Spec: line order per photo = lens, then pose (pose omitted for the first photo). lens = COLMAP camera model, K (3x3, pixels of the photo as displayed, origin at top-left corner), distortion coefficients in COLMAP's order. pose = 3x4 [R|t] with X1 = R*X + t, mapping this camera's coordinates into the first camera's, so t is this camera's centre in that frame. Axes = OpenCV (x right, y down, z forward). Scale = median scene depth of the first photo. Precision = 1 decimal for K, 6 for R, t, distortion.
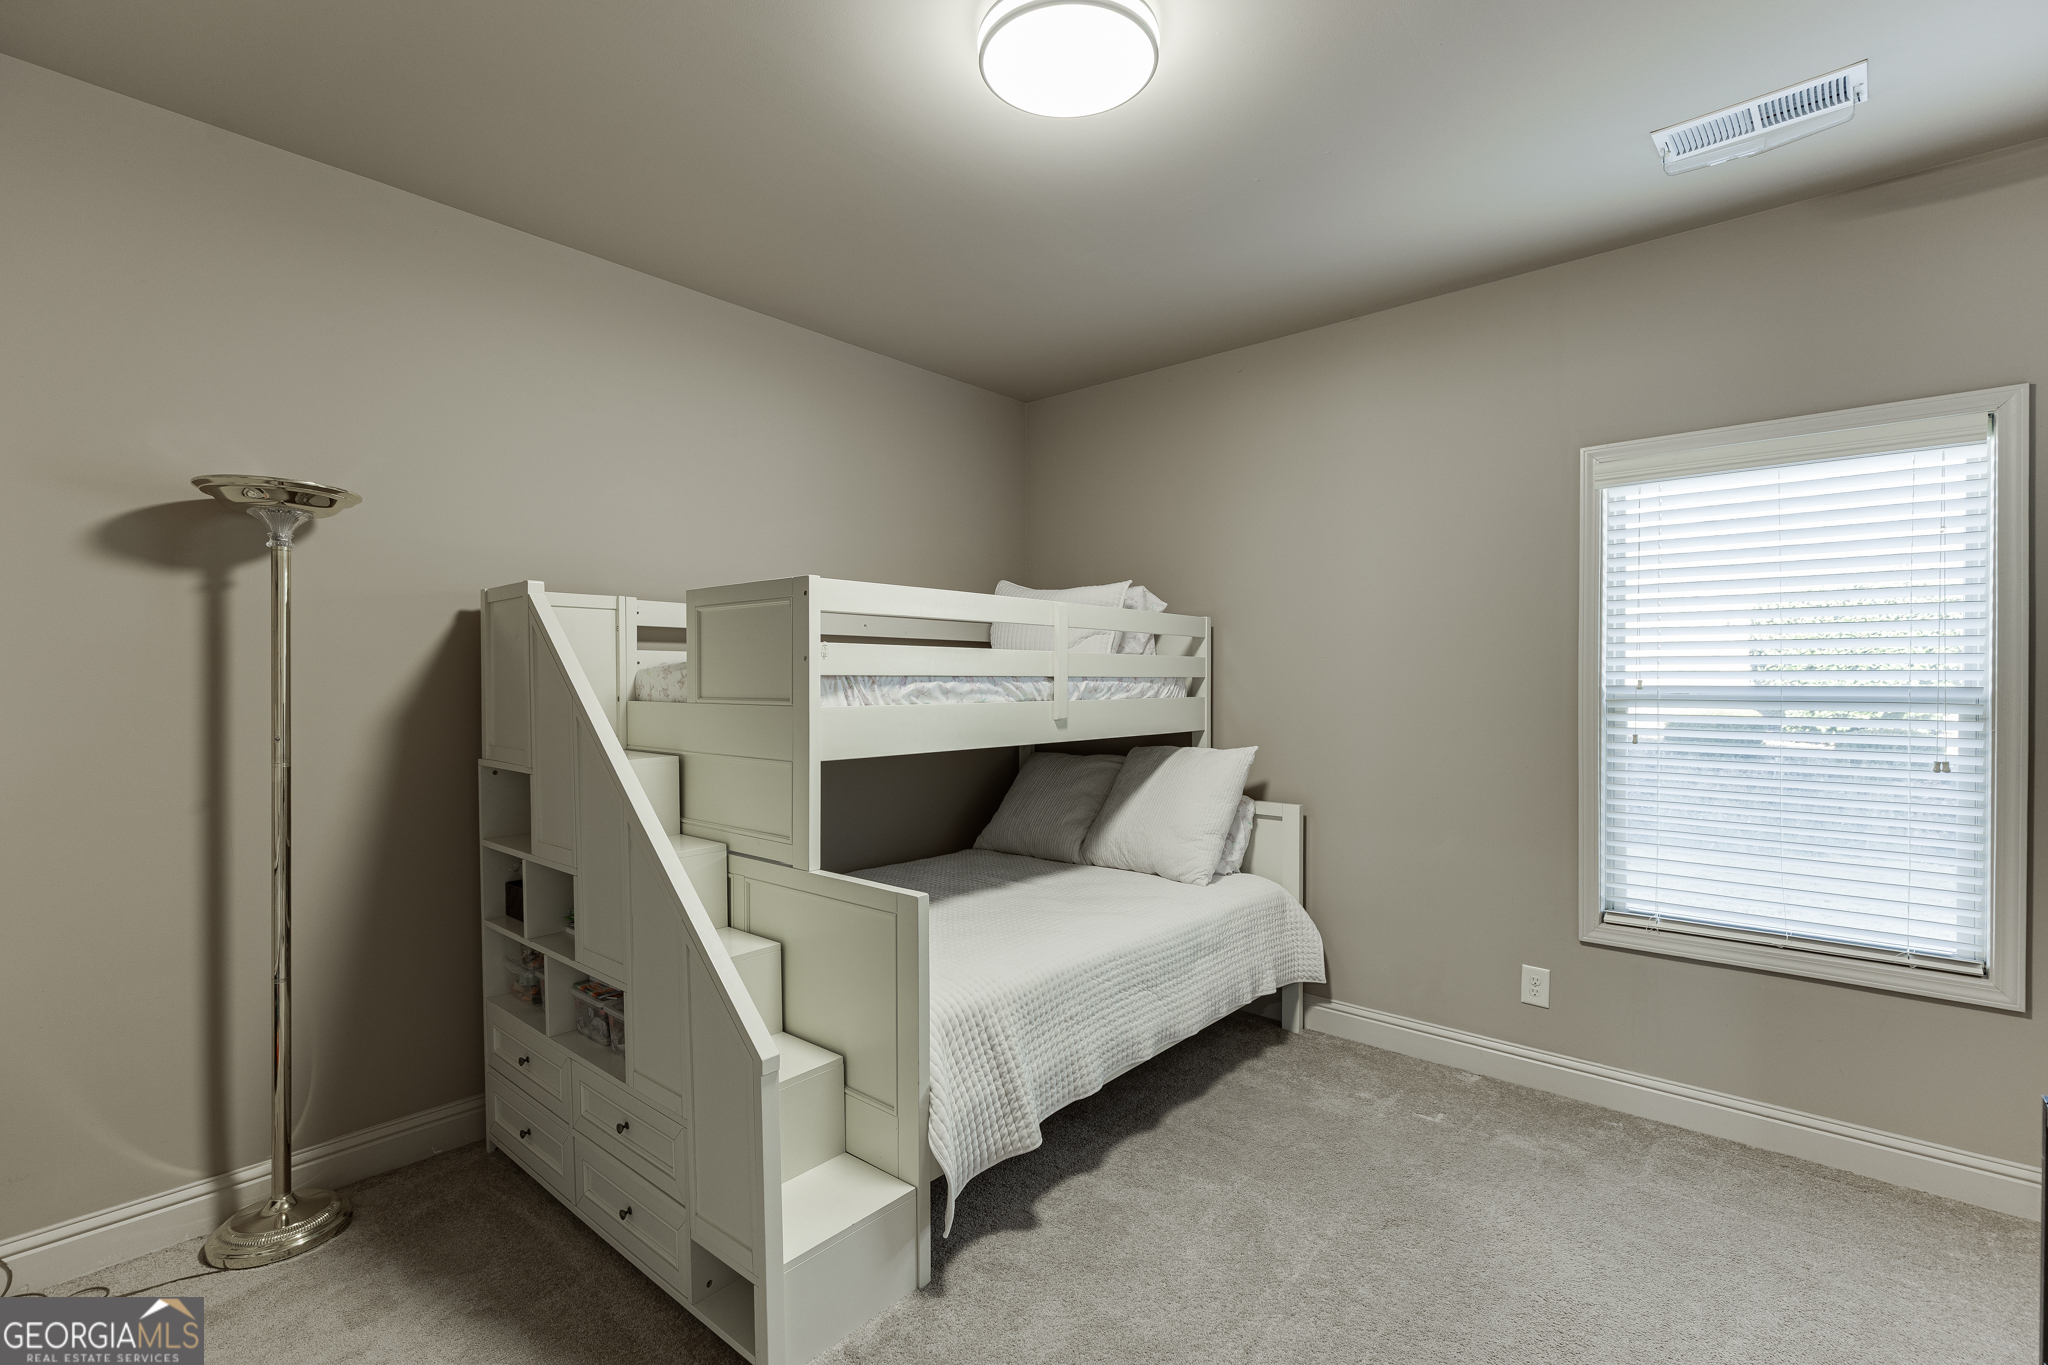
lens RADIAL K [[938.8, 0, 1033.2], [0, 938.8, 675.2], [0, 0, 1]] dist [0.007373, -0.001467]
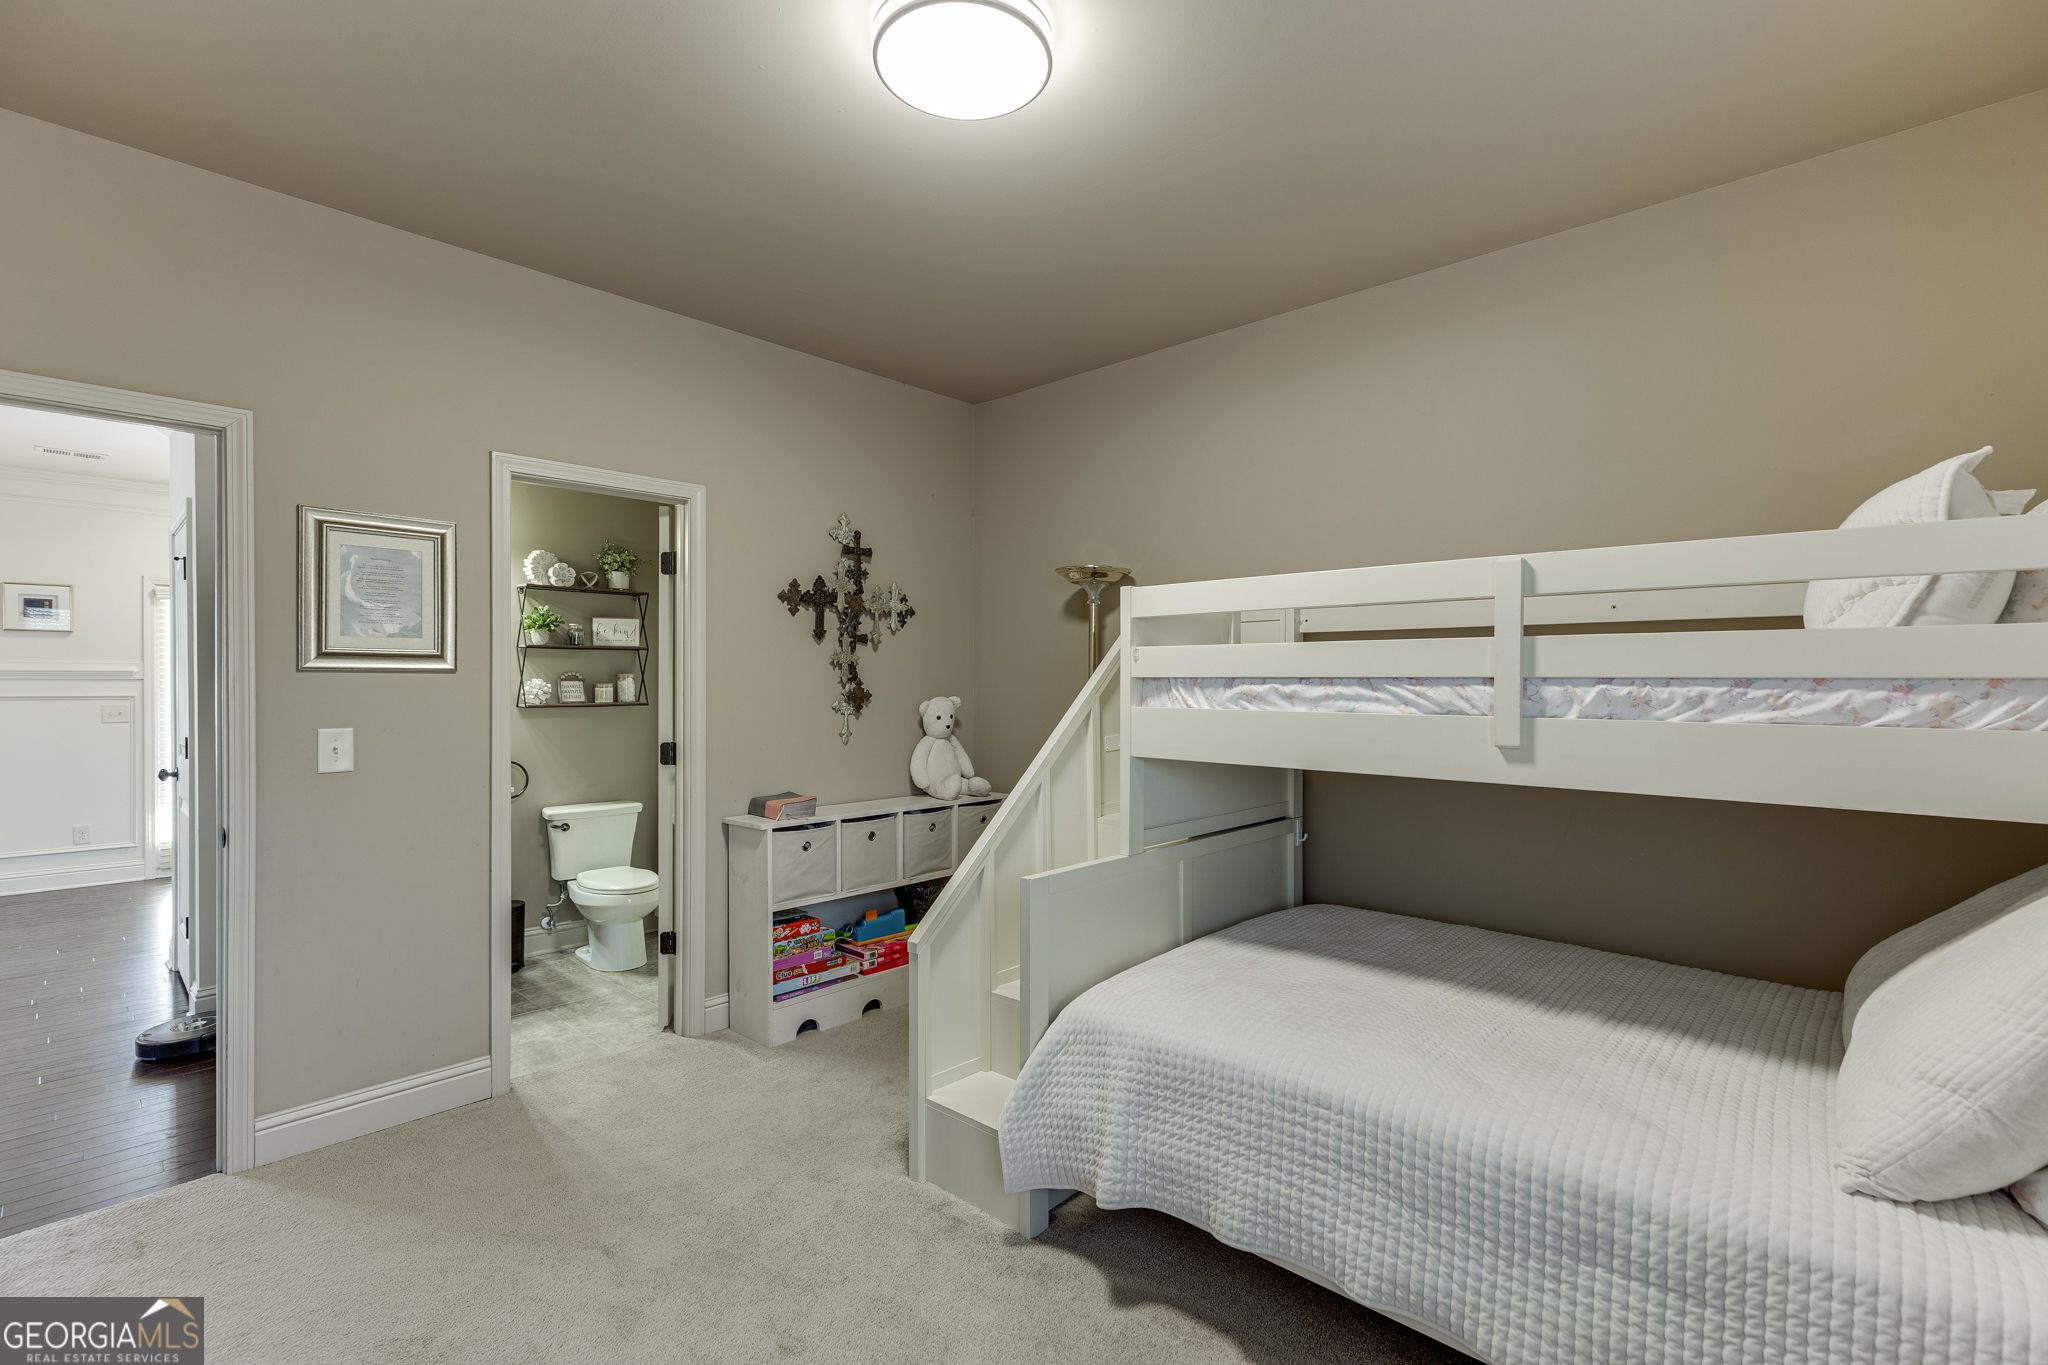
lens RADIAL K [[938.8, 0, 1034.1], [0, 938.8, 690.1], [0, 0, 1]] dist [0.007373, -0.001467]
pose [[-0.055410, 0.008388, -0.998428, 0.734722], [0.000007, 0.999965, 0.008401, 0.005094], [0.998464, 0.000458, -0.055408, 0.814414]]
